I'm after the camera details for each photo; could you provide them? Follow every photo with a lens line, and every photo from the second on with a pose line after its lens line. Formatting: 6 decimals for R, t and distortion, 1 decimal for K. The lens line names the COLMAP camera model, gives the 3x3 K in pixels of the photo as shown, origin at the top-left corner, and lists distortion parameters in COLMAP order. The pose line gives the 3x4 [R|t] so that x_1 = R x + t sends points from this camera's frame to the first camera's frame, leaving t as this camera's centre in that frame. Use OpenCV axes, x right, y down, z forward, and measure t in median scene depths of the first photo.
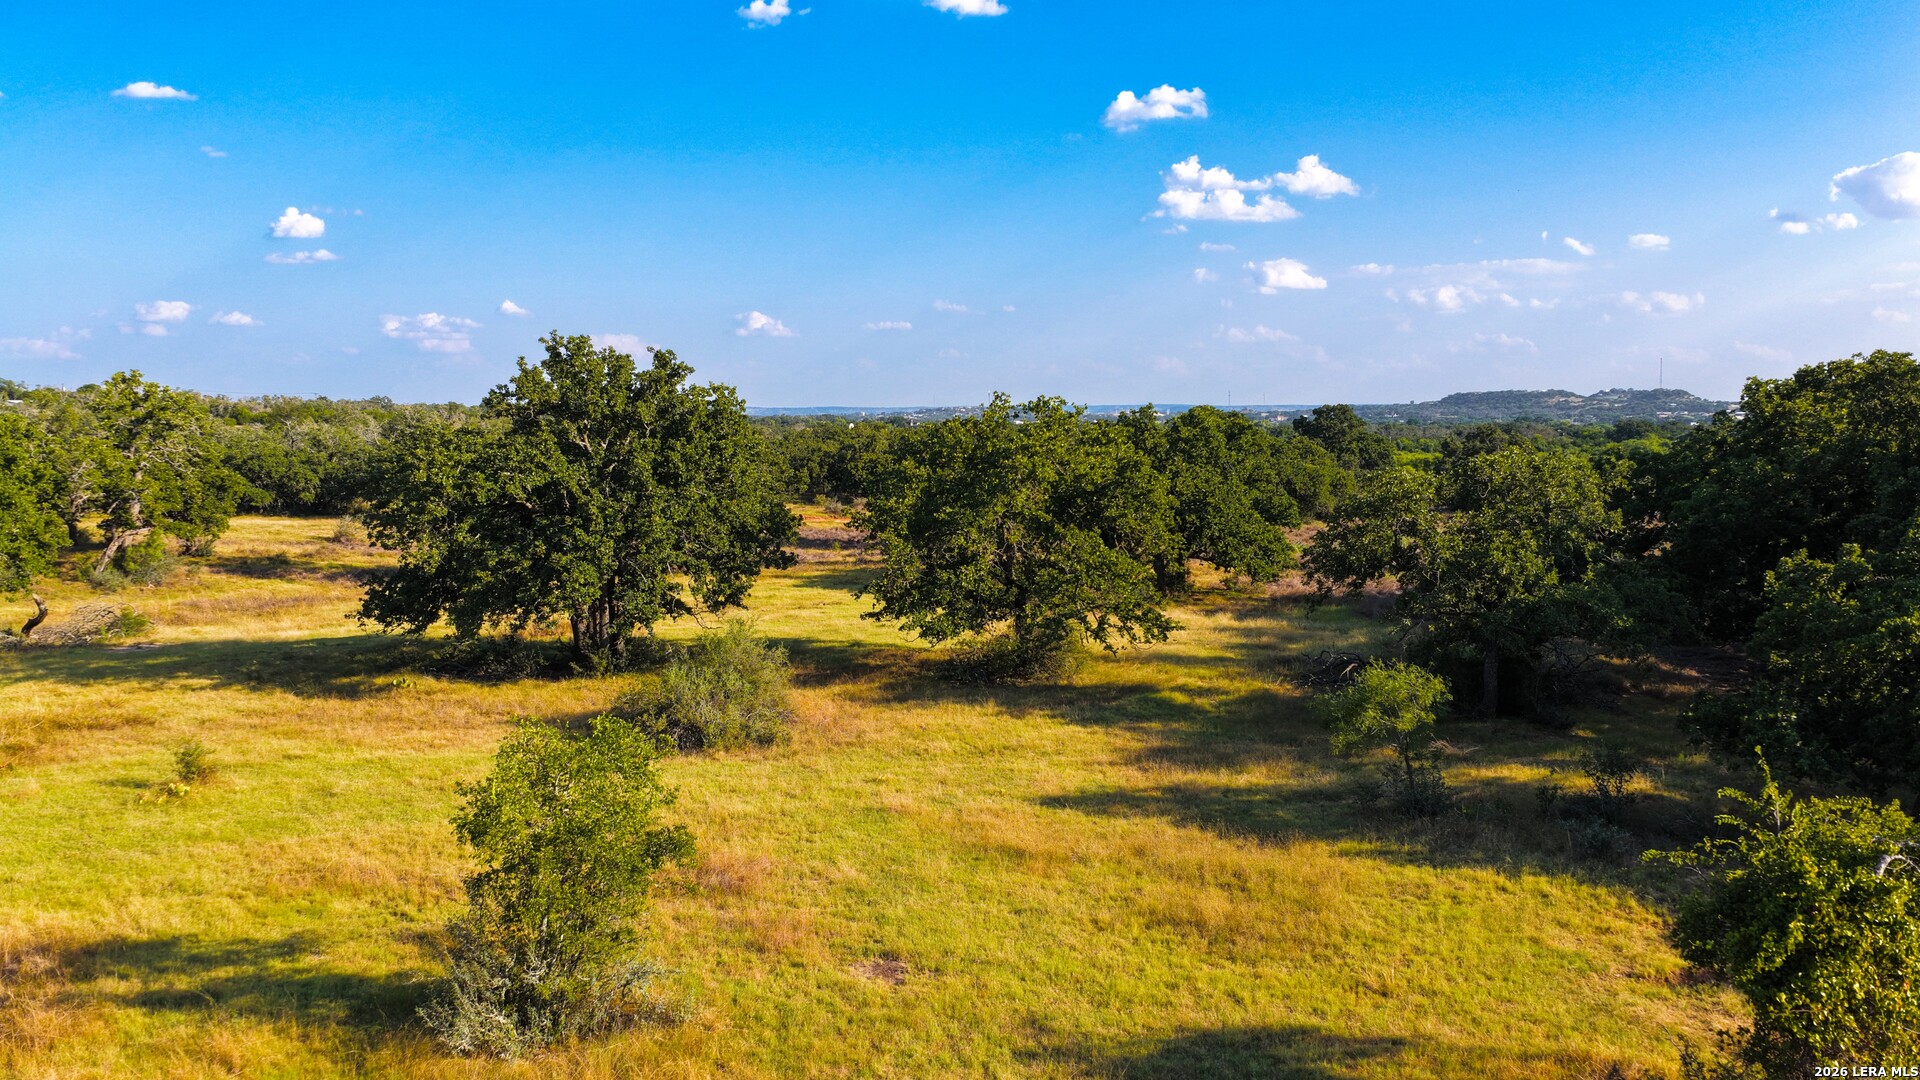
lens RADIAL K [[1567.2, 0, 958.2], [0, 1567.2, 530.5], [0, 0, 1]] dist [0.000488, 0.021404]
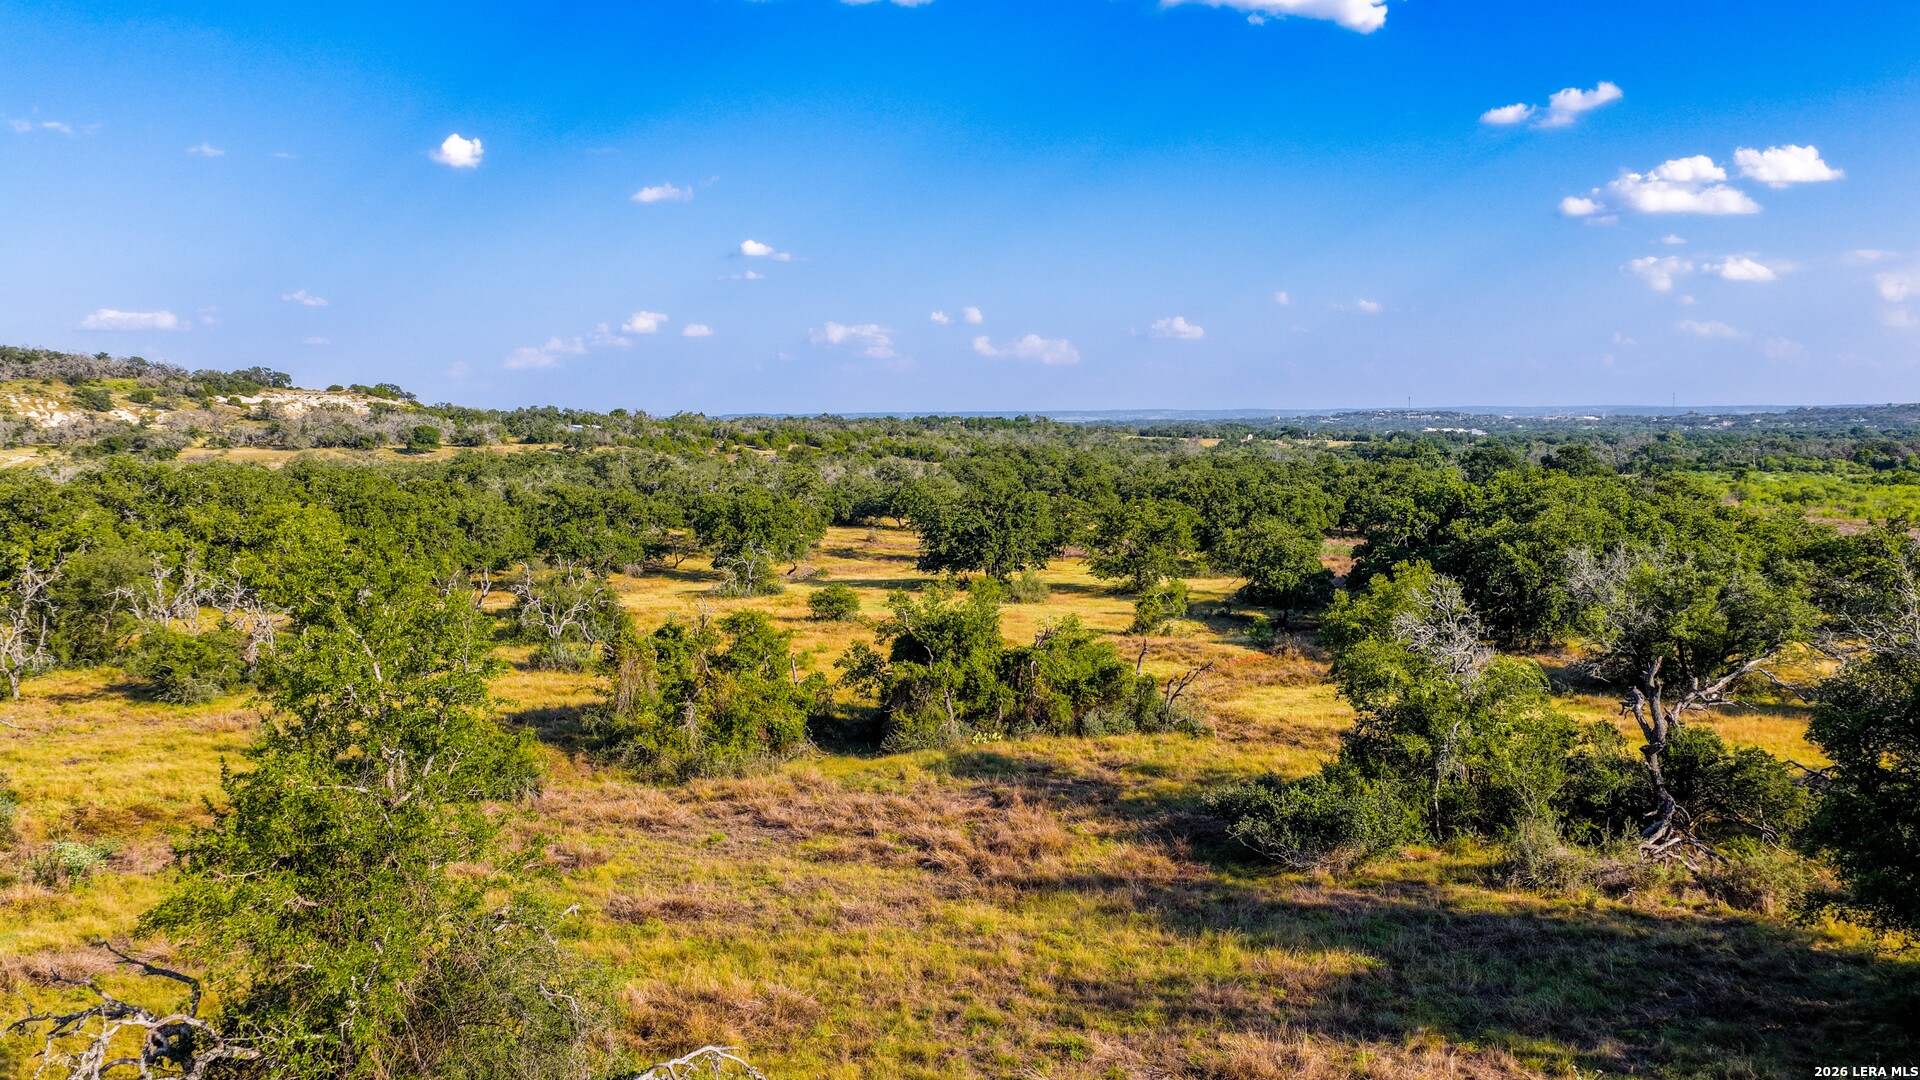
lens RADIAL K [[1567.2, 0, 958.2], [0, 1567.2, 530.5], [0, 0, 1]] dist [0.000488, 0.021404]
pose [[0.966129, 0.017648, -0.257456, 0.070772], [-0.018039, 0.999837, 0.000844, -0.003330], [0.257429, 0.003829, 0.966290, -0.286044]]
